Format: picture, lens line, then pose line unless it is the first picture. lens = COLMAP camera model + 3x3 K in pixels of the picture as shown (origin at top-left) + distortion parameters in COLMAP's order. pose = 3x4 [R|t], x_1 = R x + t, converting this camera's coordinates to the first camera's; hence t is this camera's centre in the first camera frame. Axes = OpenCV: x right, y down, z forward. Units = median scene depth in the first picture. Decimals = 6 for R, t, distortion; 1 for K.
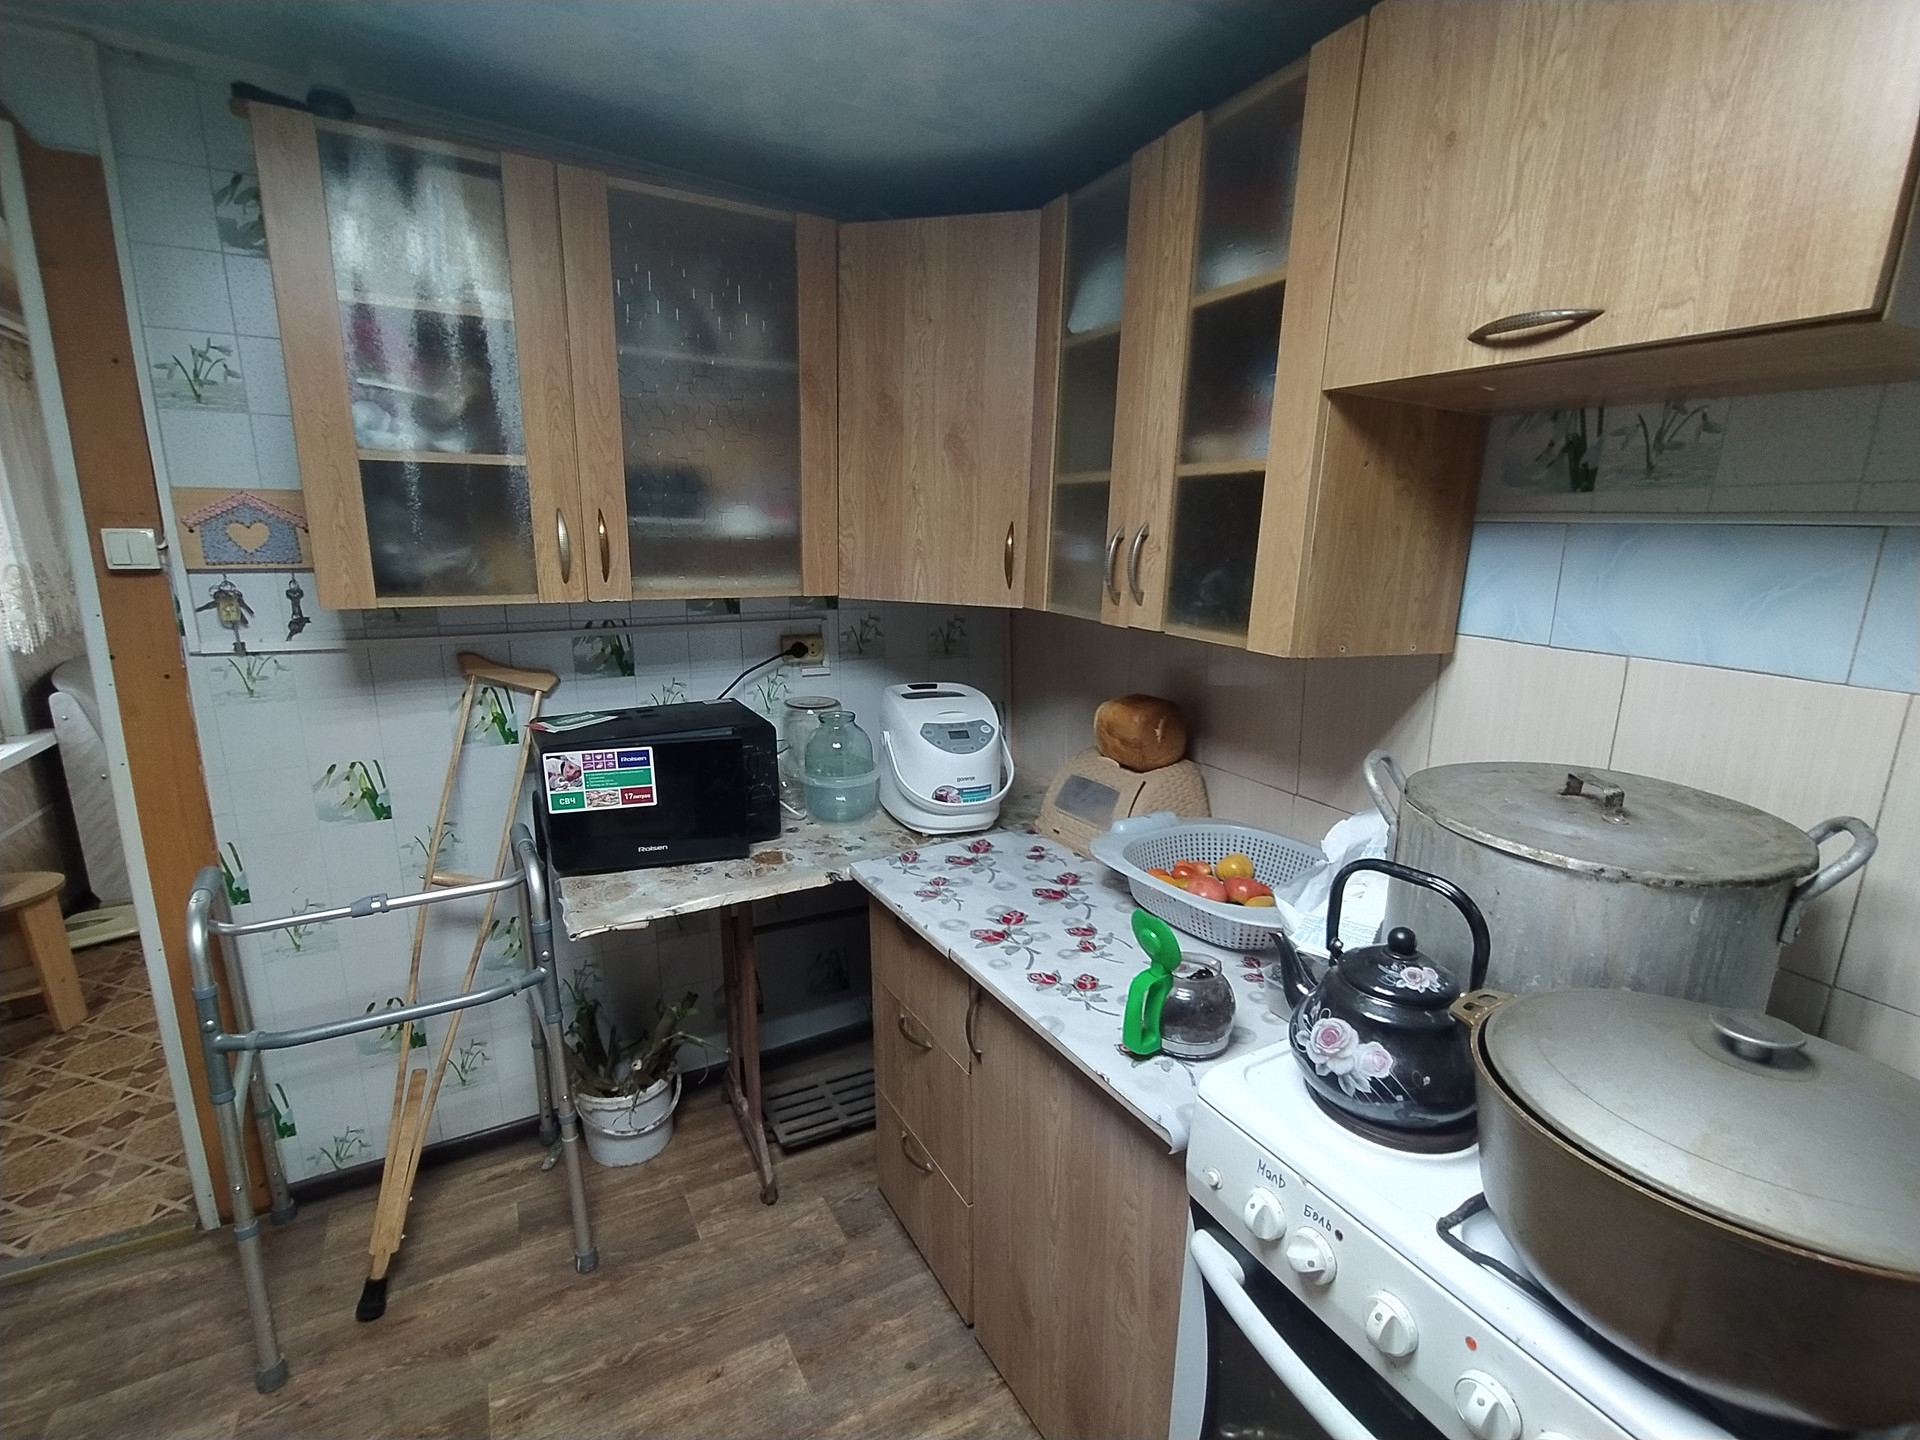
lens RADIAL K [[883.1, 0, 954.0], [0, 883.1, 737.3], [0, 0, 1]] dist [-0.032083, 0.013390]
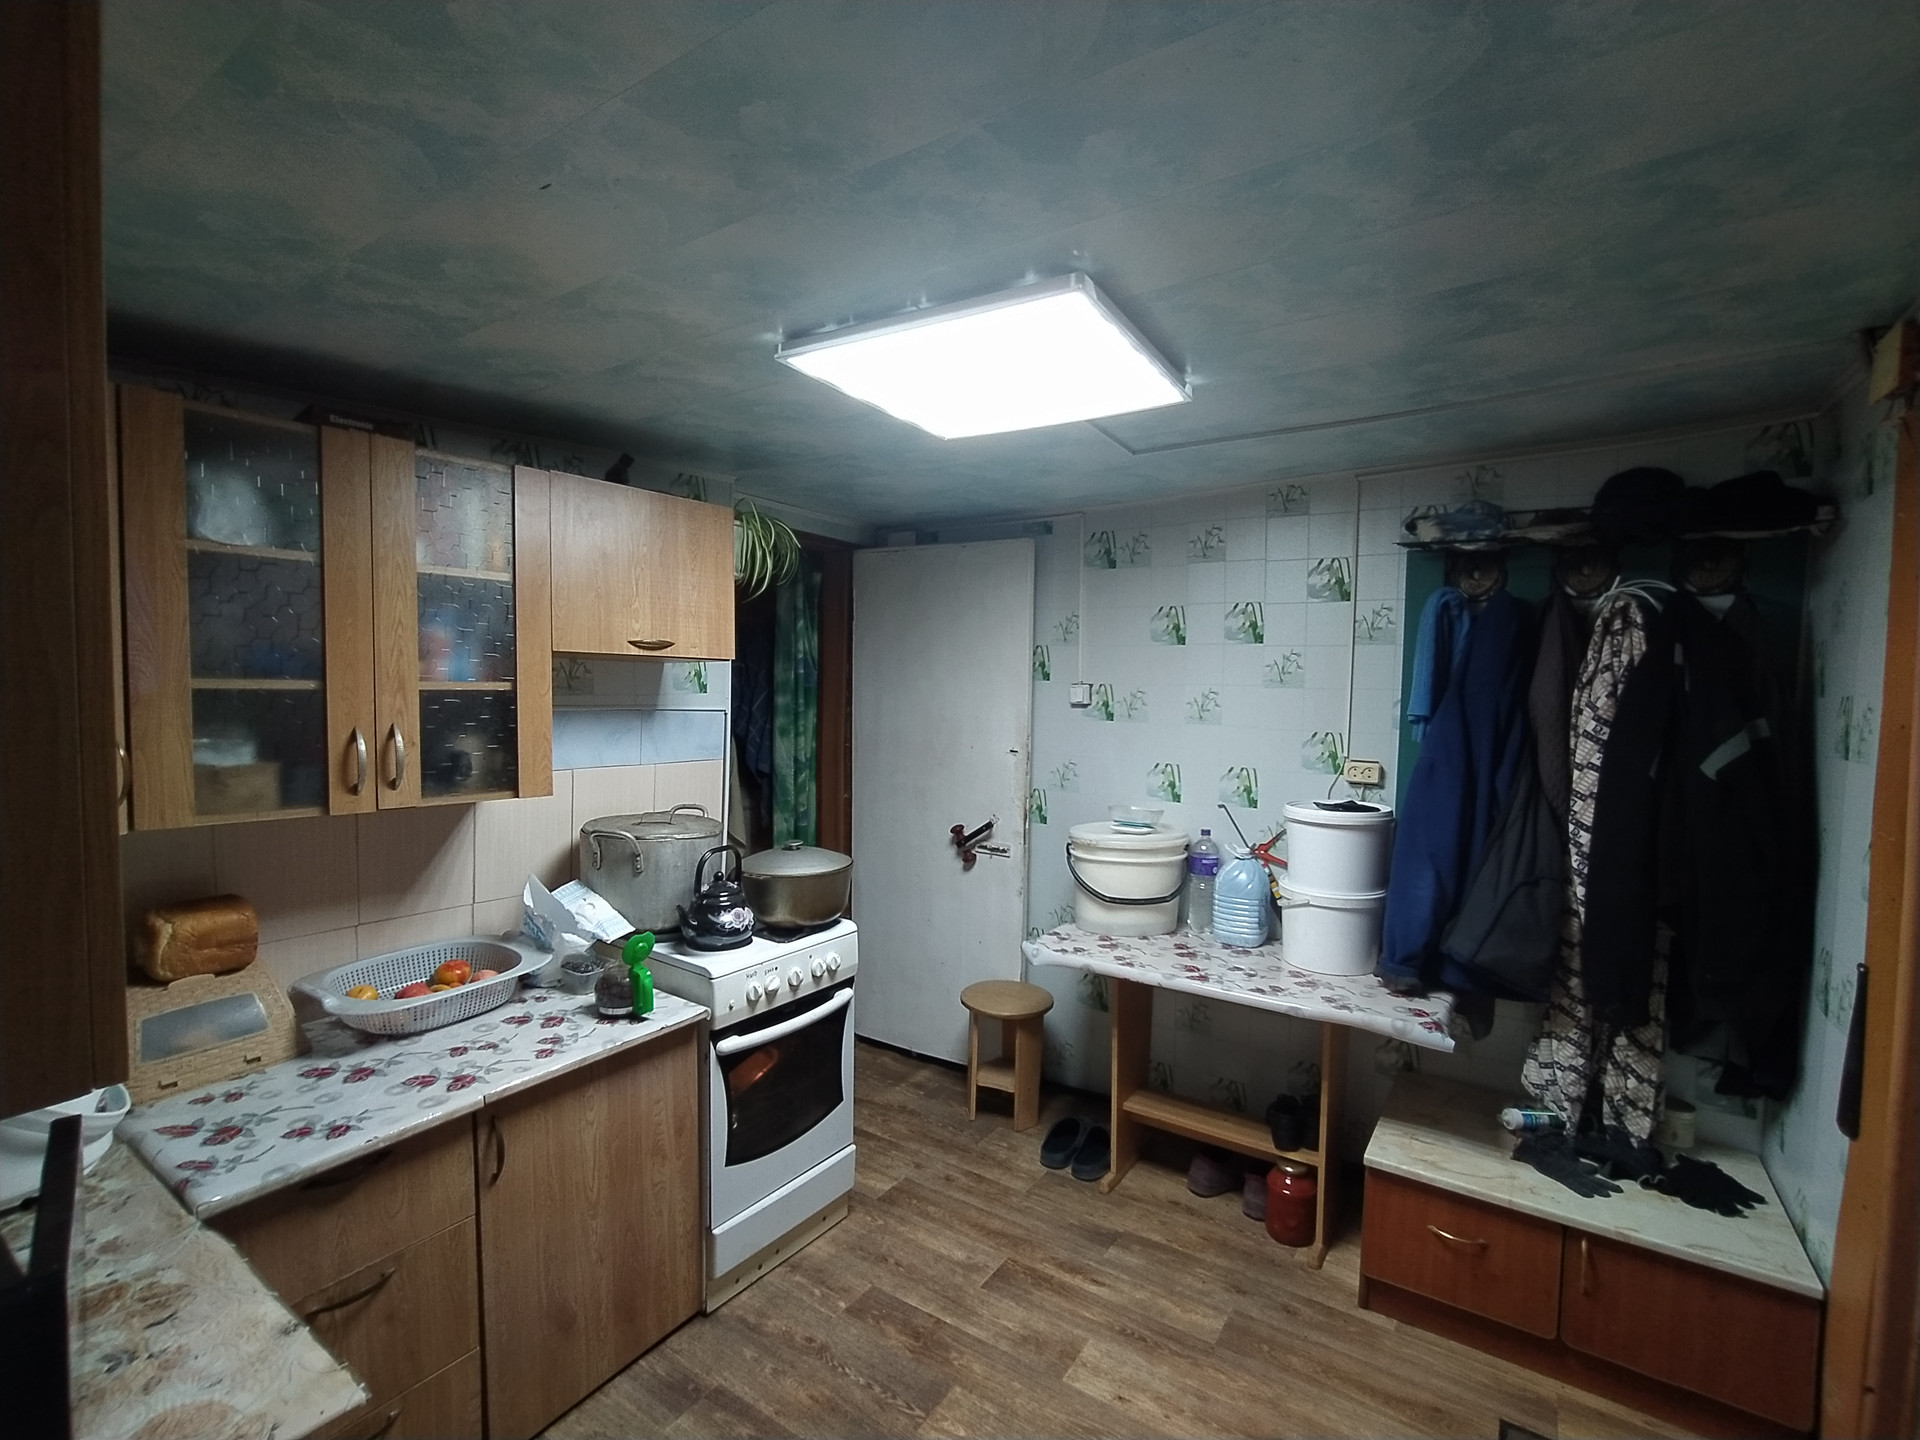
lens RADIAL K [[883.1, 0, 954.0], [0, 883.1, 737.3], [0, 0, 1]] dist [-0.032083, 0.013390]
pose [[-0.444509, -0.083231, 0.891899, -1.151305], [0.181132, 0.966755, 0.180489, -0.282553], [-0.877270, 0.241780, -0.414656, 0.754442]]
